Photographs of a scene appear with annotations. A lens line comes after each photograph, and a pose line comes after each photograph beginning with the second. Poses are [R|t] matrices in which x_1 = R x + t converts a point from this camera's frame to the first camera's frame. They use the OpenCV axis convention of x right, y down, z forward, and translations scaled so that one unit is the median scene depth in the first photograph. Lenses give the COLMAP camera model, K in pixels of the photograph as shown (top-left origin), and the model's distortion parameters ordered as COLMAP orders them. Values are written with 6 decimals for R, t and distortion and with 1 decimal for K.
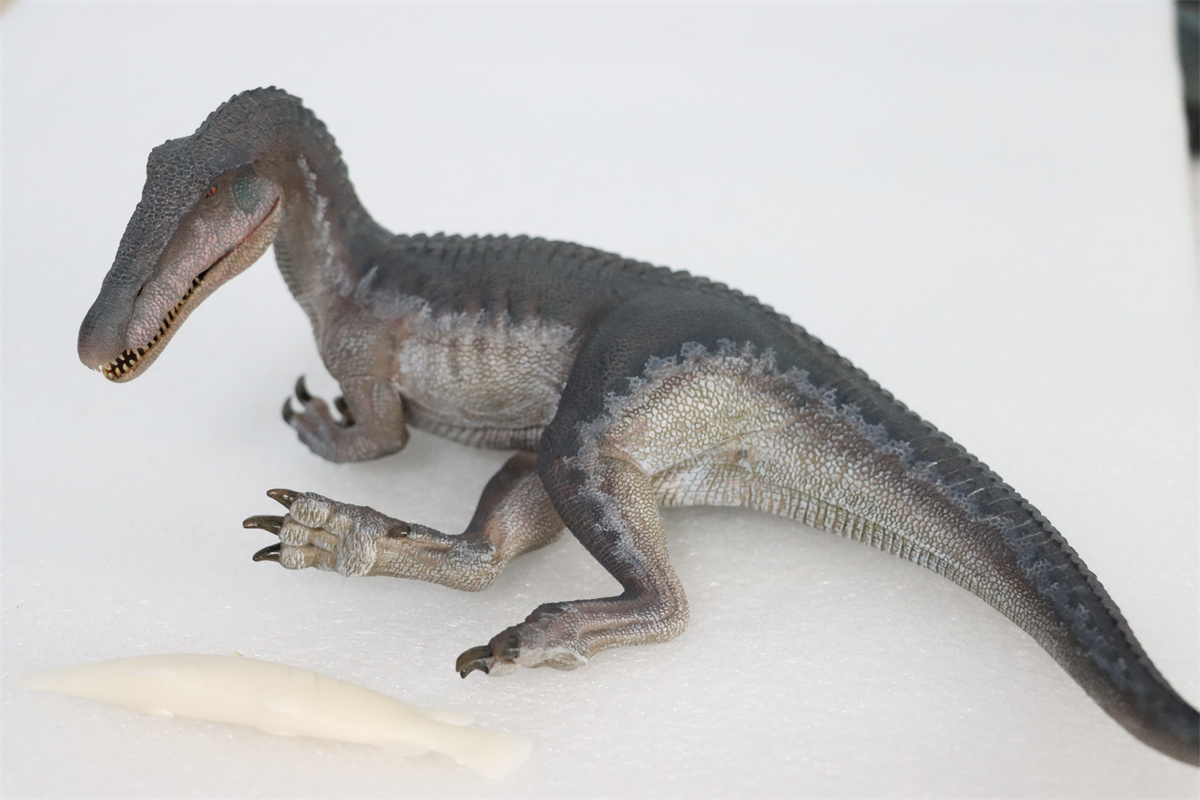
lens RADIAL K [[2907.3, 0, 601.5], [0, 2907.3, 396.5], [0, 0, 1]] dist [-0.010084, 0.000000]
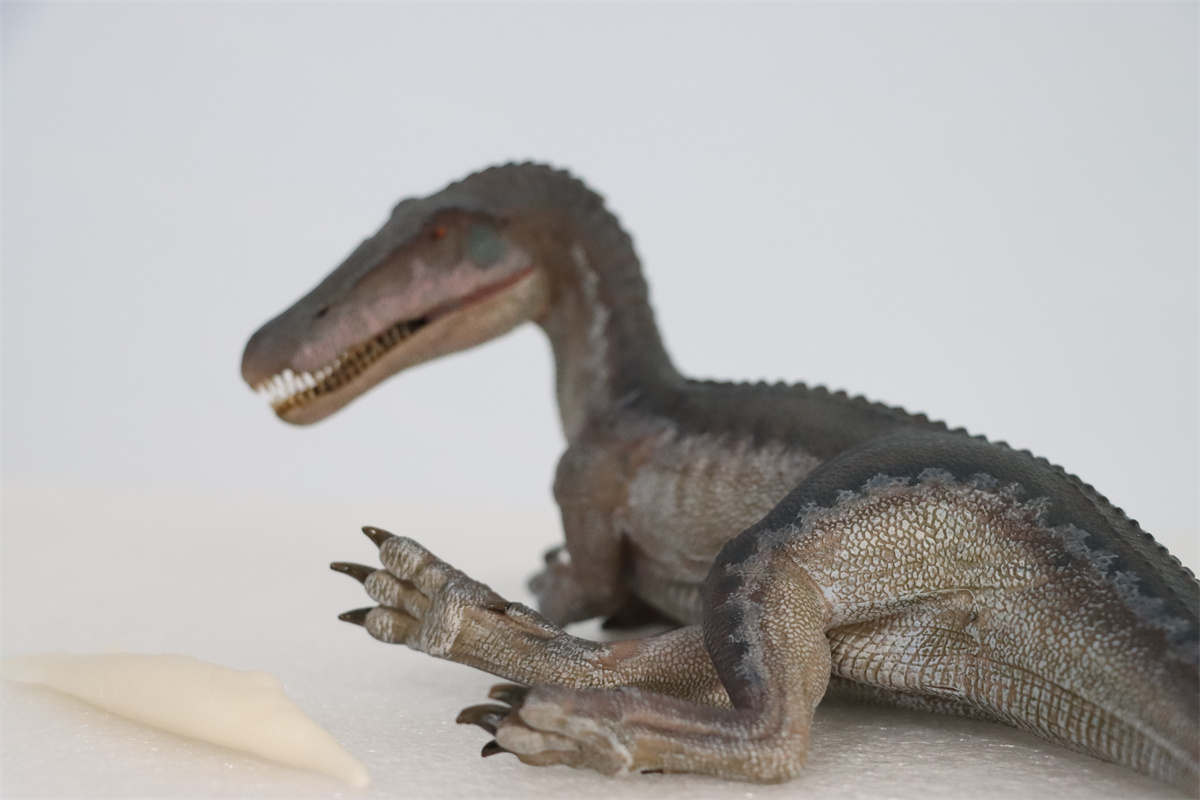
lens RADIAL K [[2907.3, 0, 596.5], [0, 2907.3, 403.0], [0, 0, 1]] dist [-0.010084, 0.000000]
pose [[0.844521, 0.052444, -0.532948, 0.360006], [-0.292228, 0.879091, -0.376565, 0.279024], [0.448761, 0.473760, 0.757737, 0.373091]]
